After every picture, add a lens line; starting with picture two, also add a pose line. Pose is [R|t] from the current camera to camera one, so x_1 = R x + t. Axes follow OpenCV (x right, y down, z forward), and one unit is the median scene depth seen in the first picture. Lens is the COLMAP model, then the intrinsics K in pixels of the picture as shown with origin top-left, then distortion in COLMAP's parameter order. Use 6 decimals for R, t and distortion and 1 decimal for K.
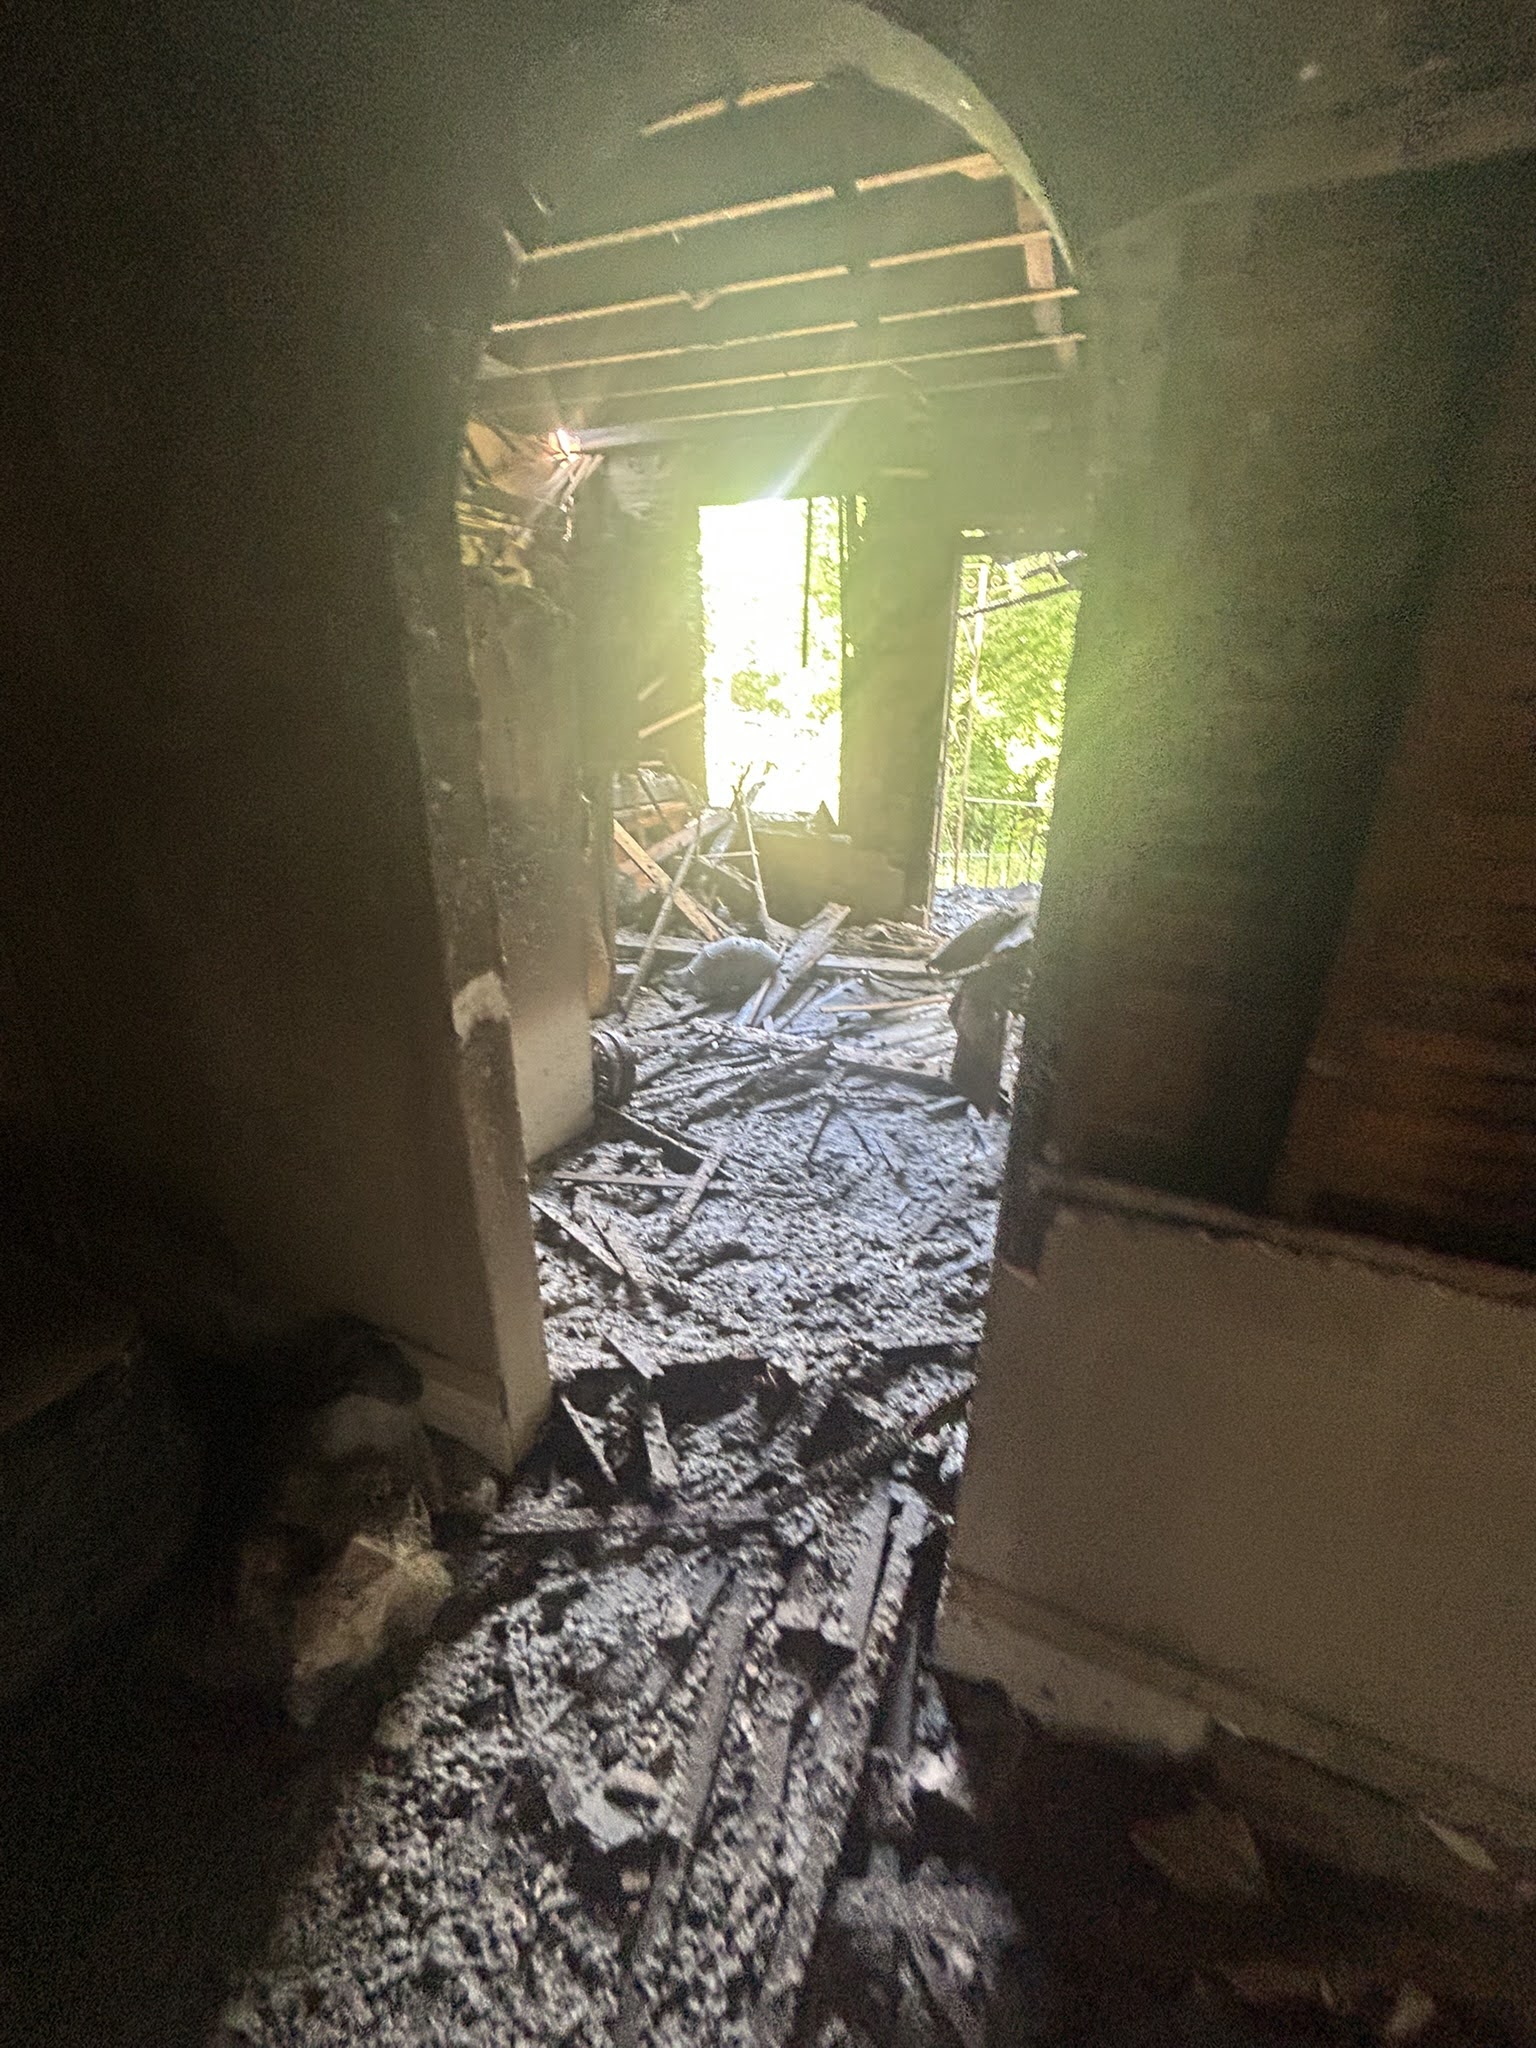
lens RADIAL K [[823.0, 0, 771.3], [0, 823.0, 1018.1], [0, 0, 1]] dist [-0.001005, -0.000419]
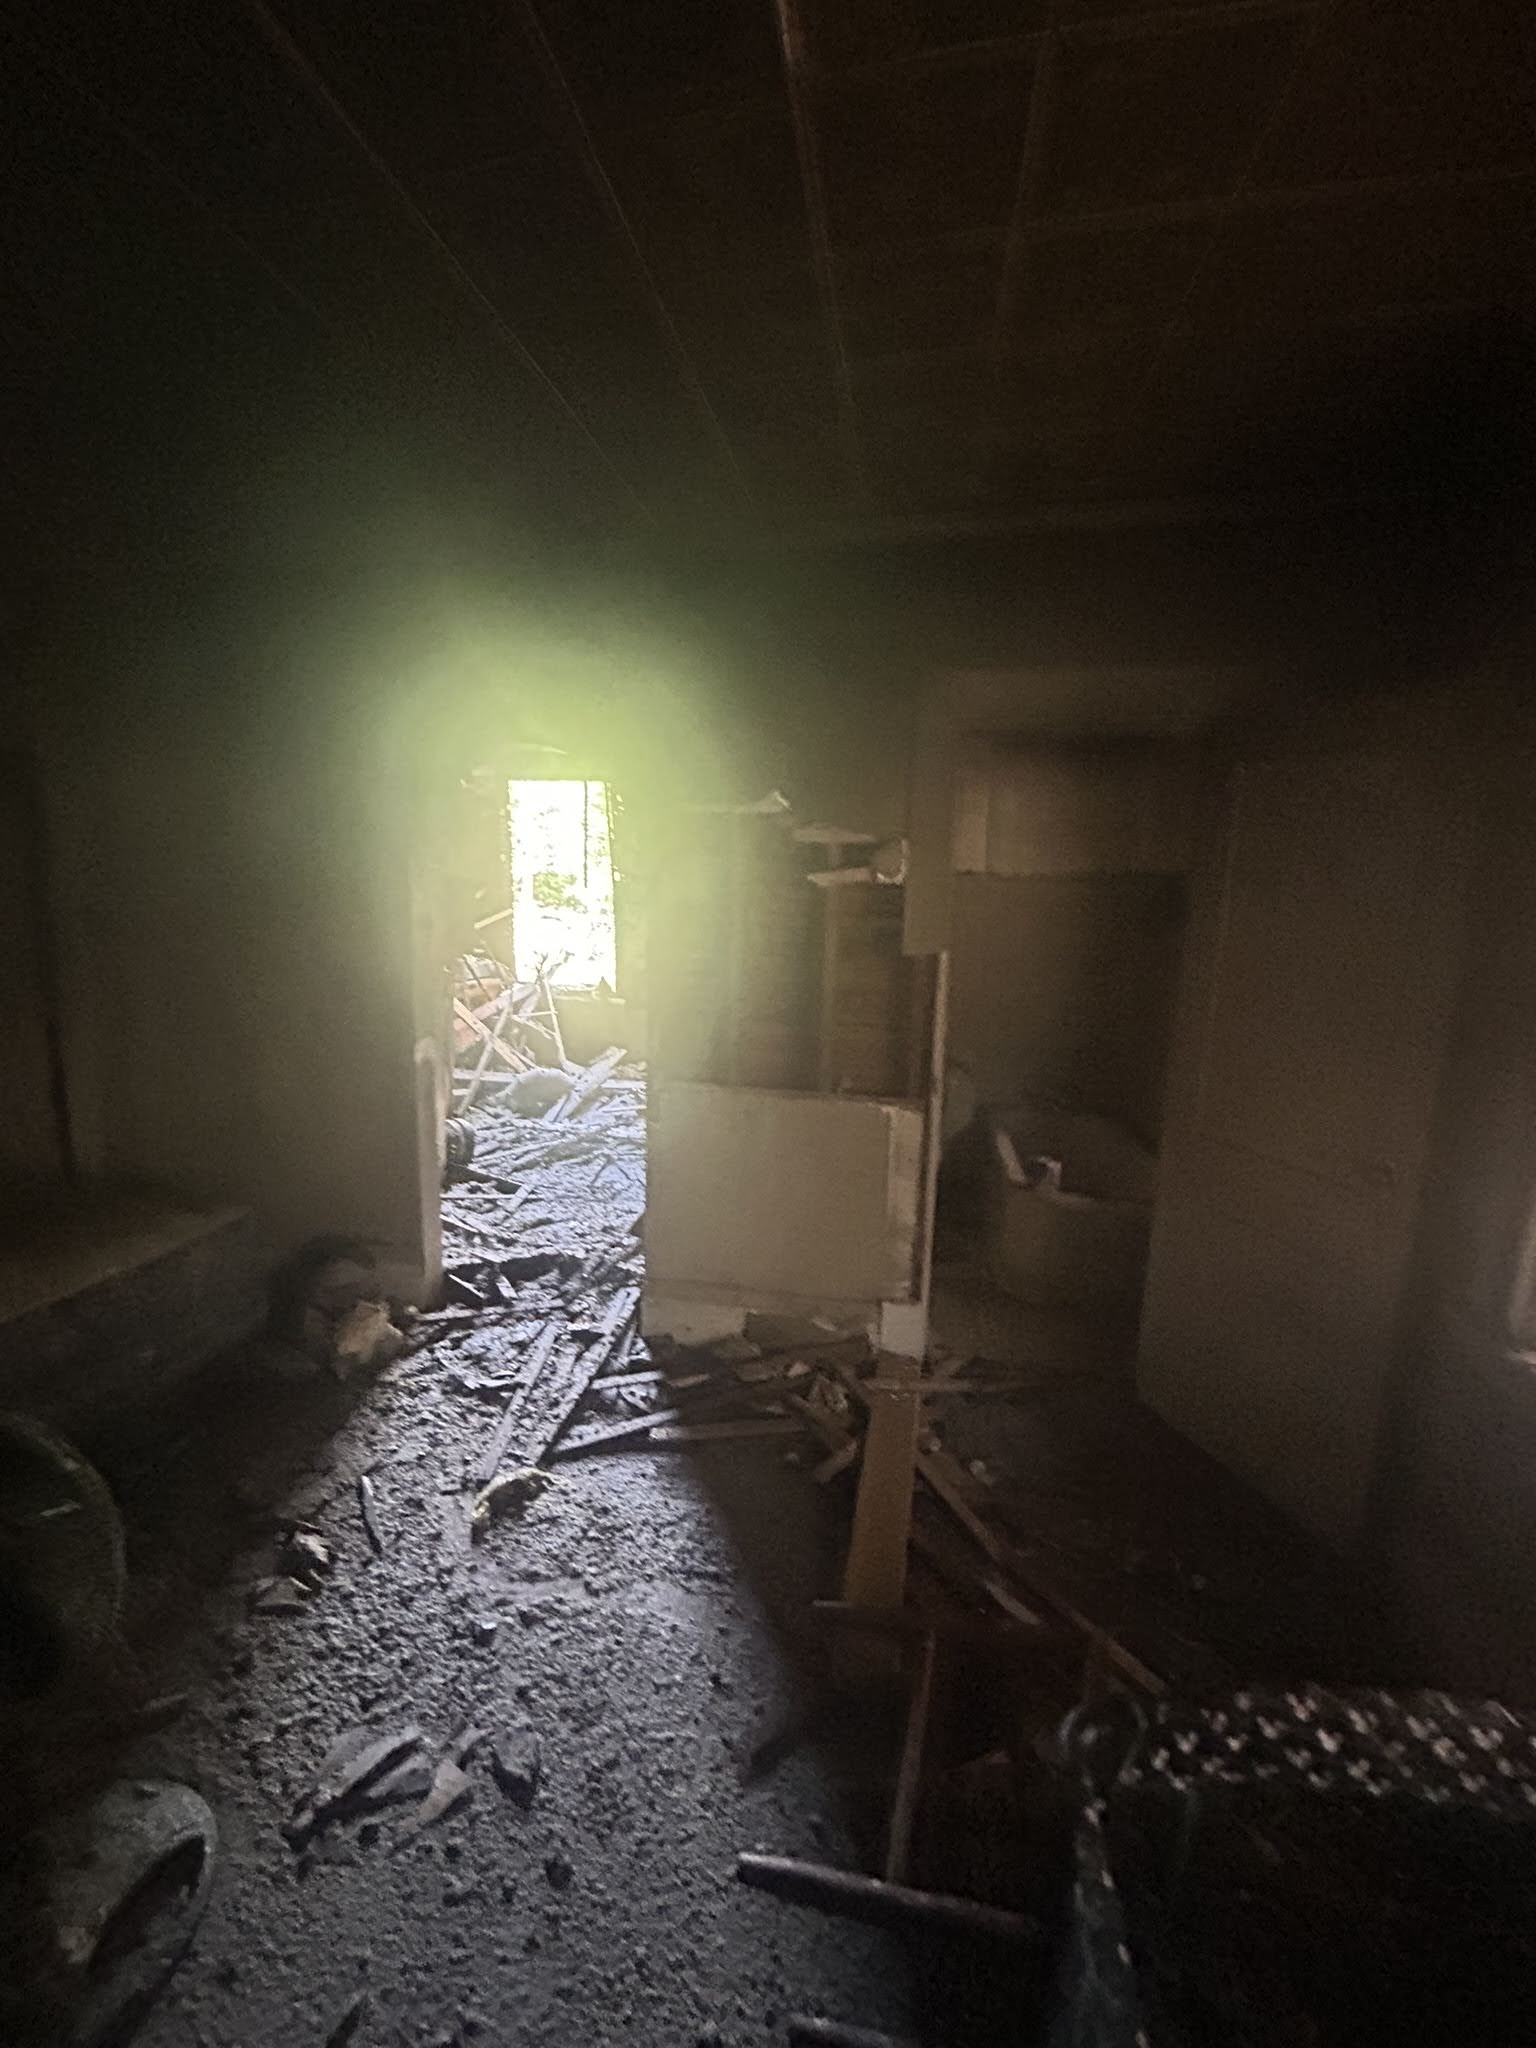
lens RADIAL K [[836.4, 0, 774.2], [0, 836.4, 1022.0], [0, 0, 1]] dist [-0.001236, 0.001187]
pose [[0.972232, -0.028386, 0.232292, 0.021744], [0.077843, 0.975320, -0.206621, 0.216132], [-0.220694, 0.218966, 0.950446, -0.669099]]
